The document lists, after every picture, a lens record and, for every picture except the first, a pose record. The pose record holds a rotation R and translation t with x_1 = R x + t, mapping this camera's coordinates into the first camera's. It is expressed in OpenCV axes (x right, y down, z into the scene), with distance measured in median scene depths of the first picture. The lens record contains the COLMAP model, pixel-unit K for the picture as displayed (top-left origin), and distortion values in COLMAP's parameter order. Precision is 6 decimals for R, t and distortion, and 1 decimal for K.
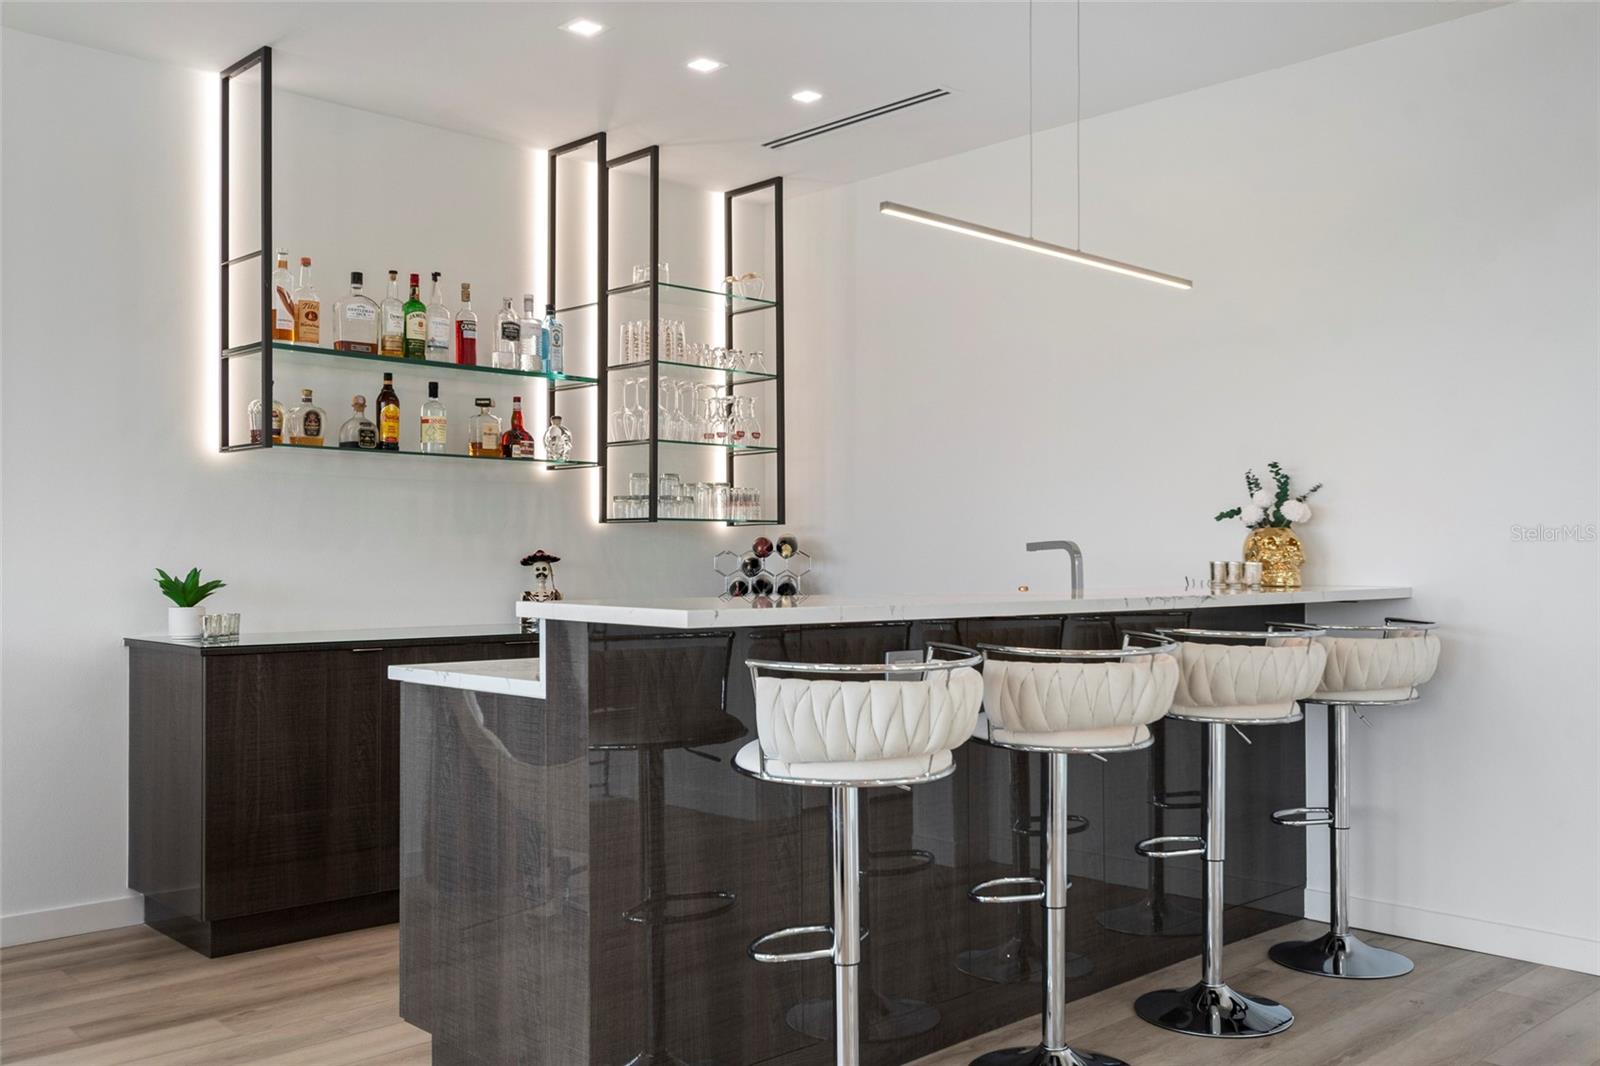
lens RADIAL K [[1422.7, 0, 799.6], [0, 1422.7, 552.1], [0, 0, 1]] dist [0.010745, 0.002188]
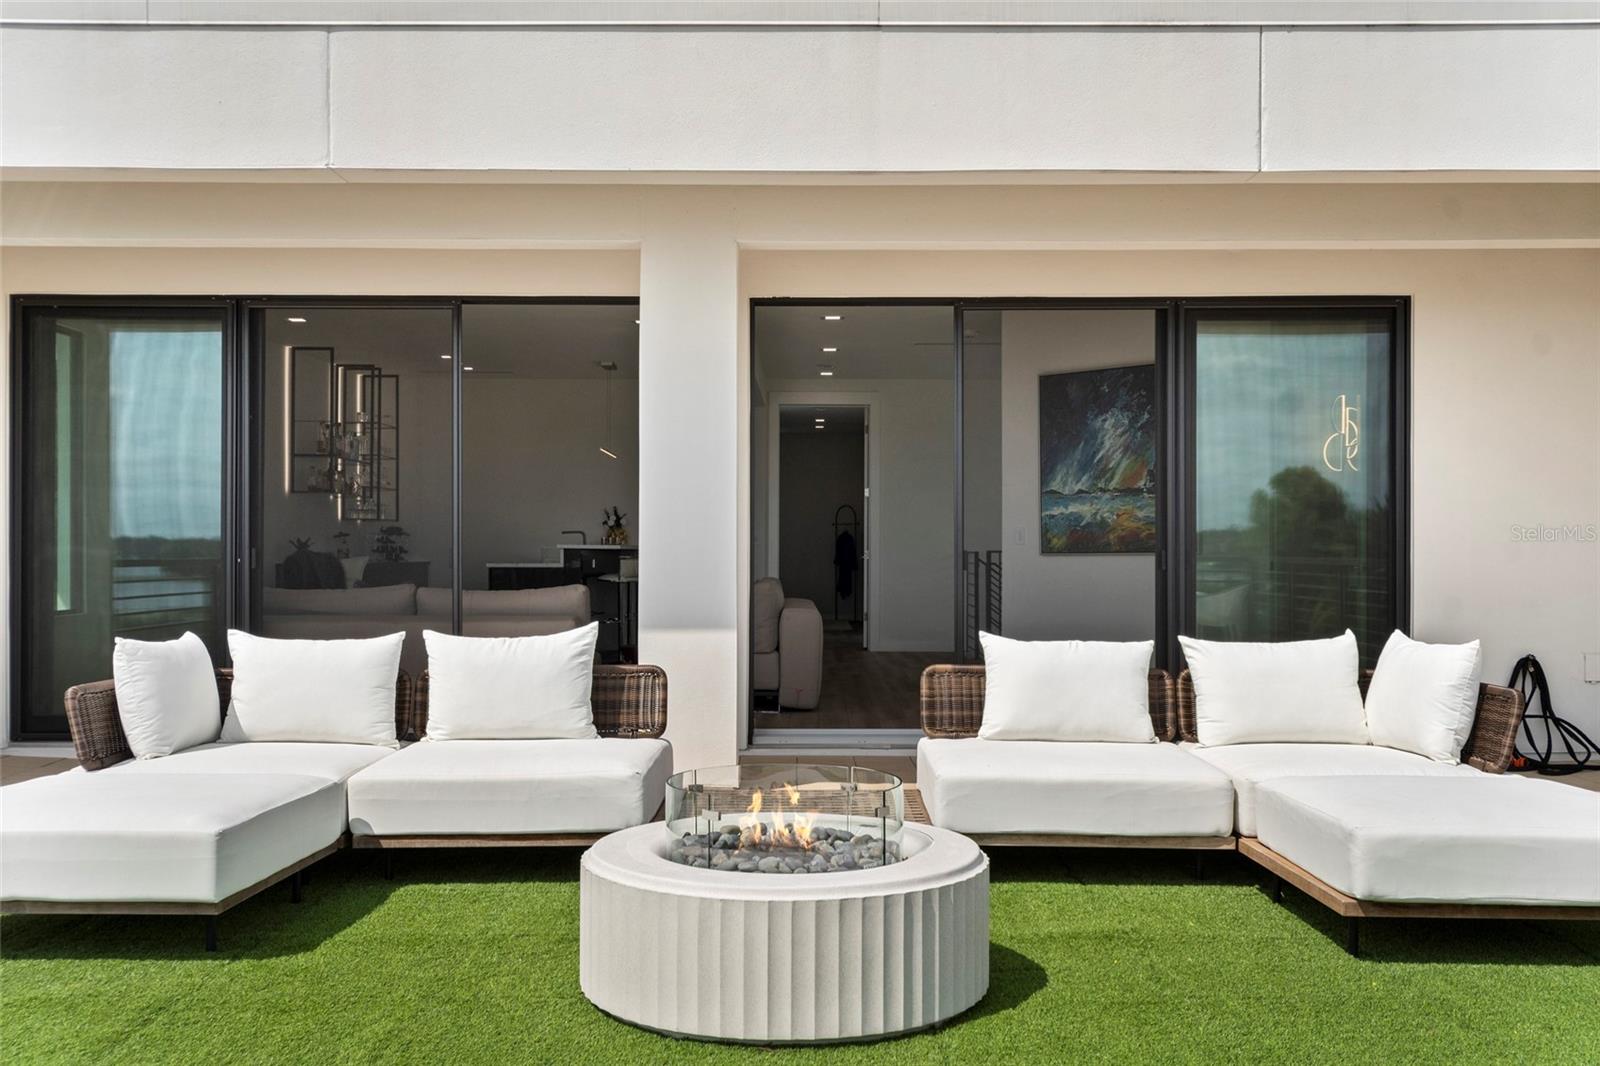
lens RADIAL K [[1620.4, 0, 792.3], [0, 1620.4, 531.5], [0, 0, 1]] dist [0.013410, -0.001908]
pose [[0.698700, 0.009952, 0.715346, -1.805826], [-0.007387, 0.999950, -0.006696, 0.012542], [-0.715377, -0.000605, 0.698739, -1.647994]]
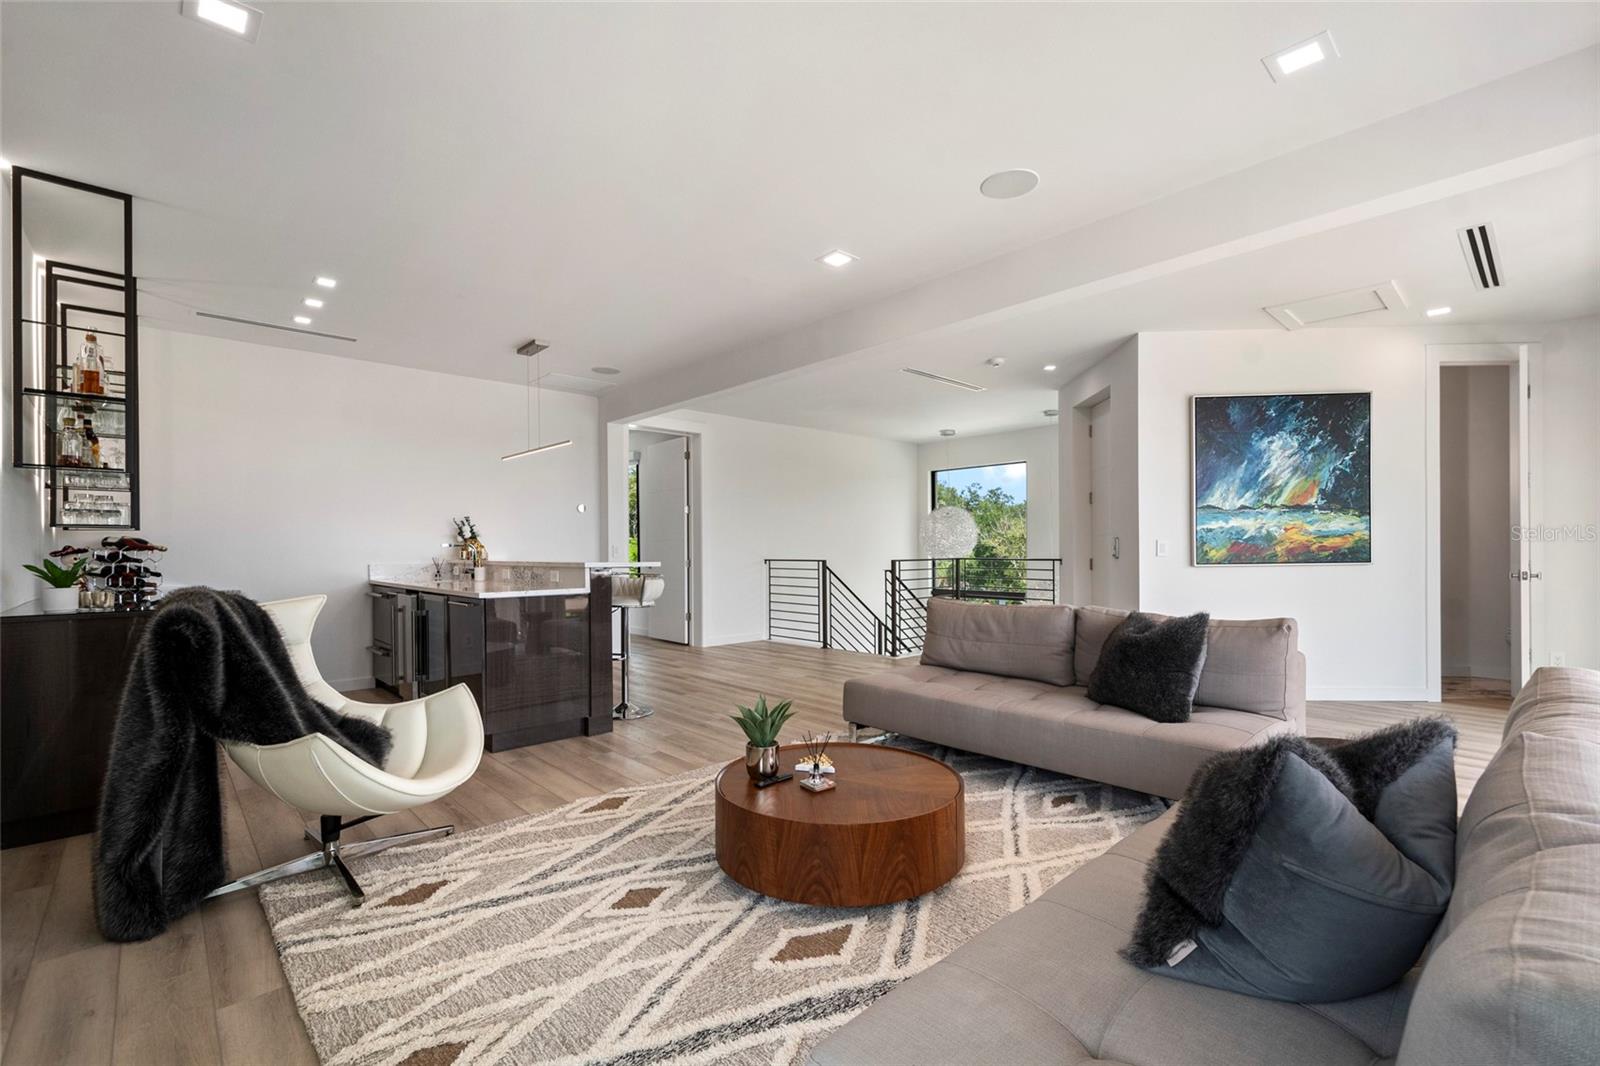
lens RADIAL K [[700.7, 0, 809.0], [0, 700.7, 543.7], [0, 0, 1]] dist [0.004109, -0.001453]
pose [[0.014397, 0.007911, 0.999865, -0.977144], [-0.000181, 0.999969, -0.007909, 0.002366], [-0.999896, -0.000067, 0.014398, 0.272188]]
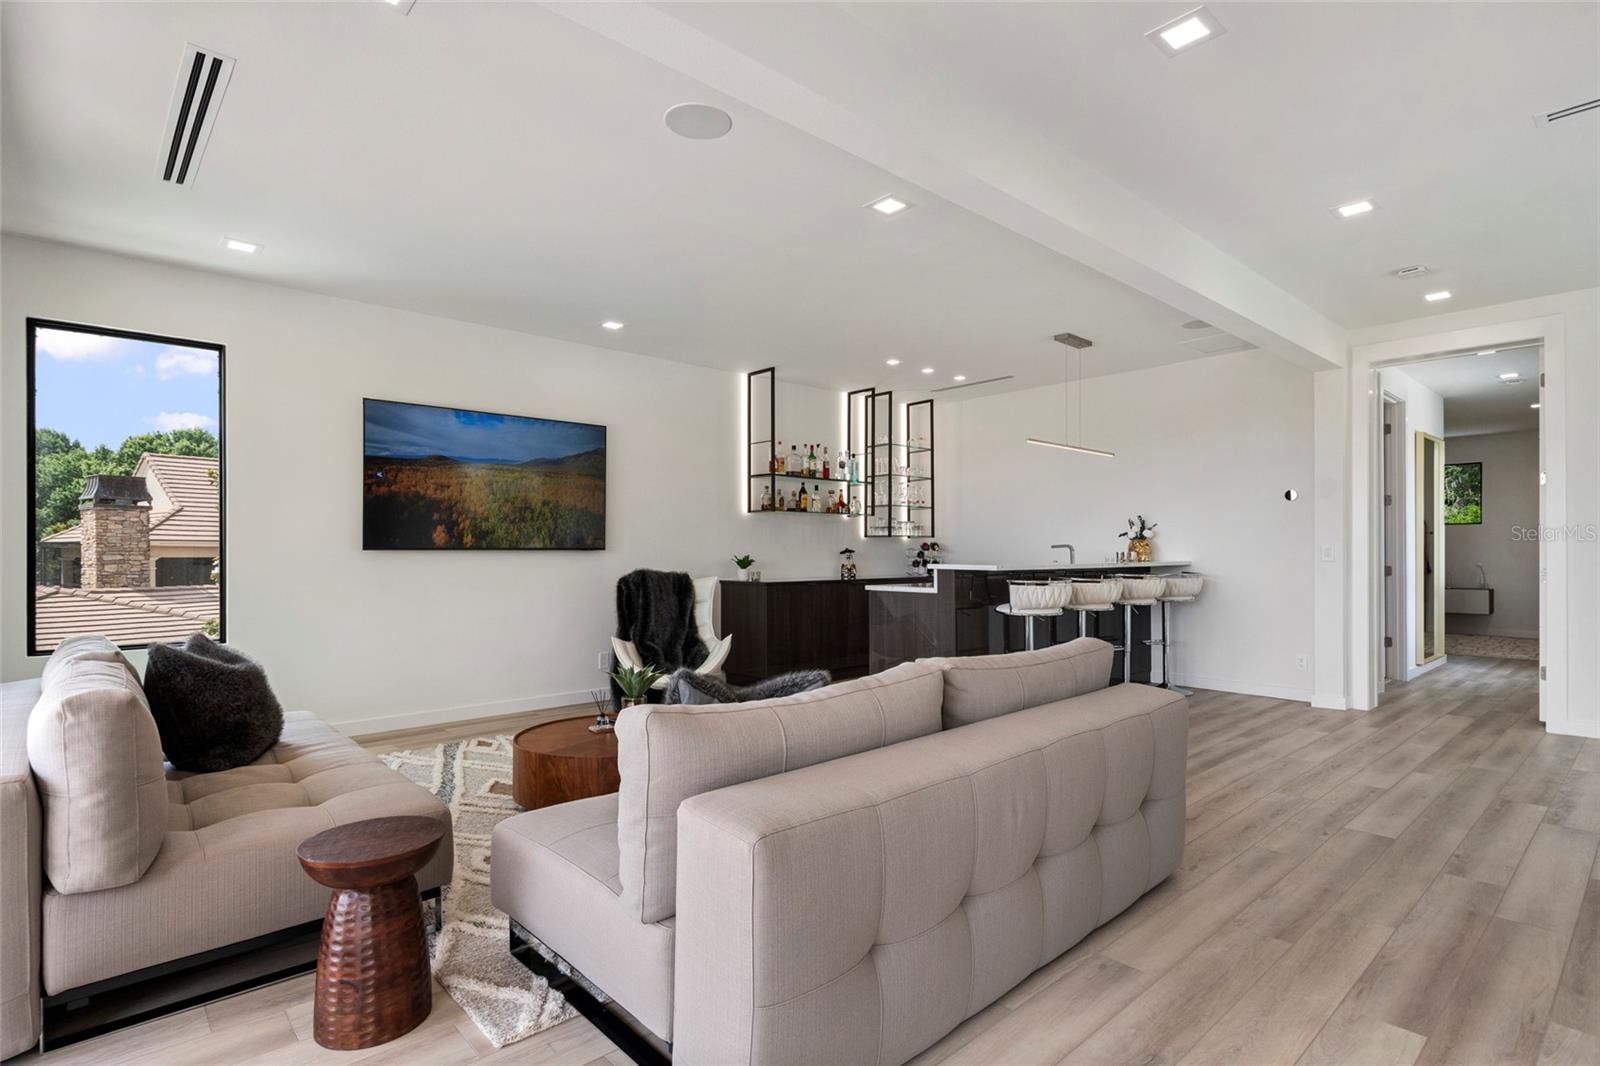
lens RADIAL K [[793.8, 0, 800.4], [0, 793.8, 551.6], [0, 0, 1]] dist [0.000680, 0.000309]
pose [[0.999581, -0.001794, -0.028903, -0.251265], [0.001936, 0.999986, 0.004869, -0.002556], [0.028894, -0.004923, 0.999570, -0.496756]]
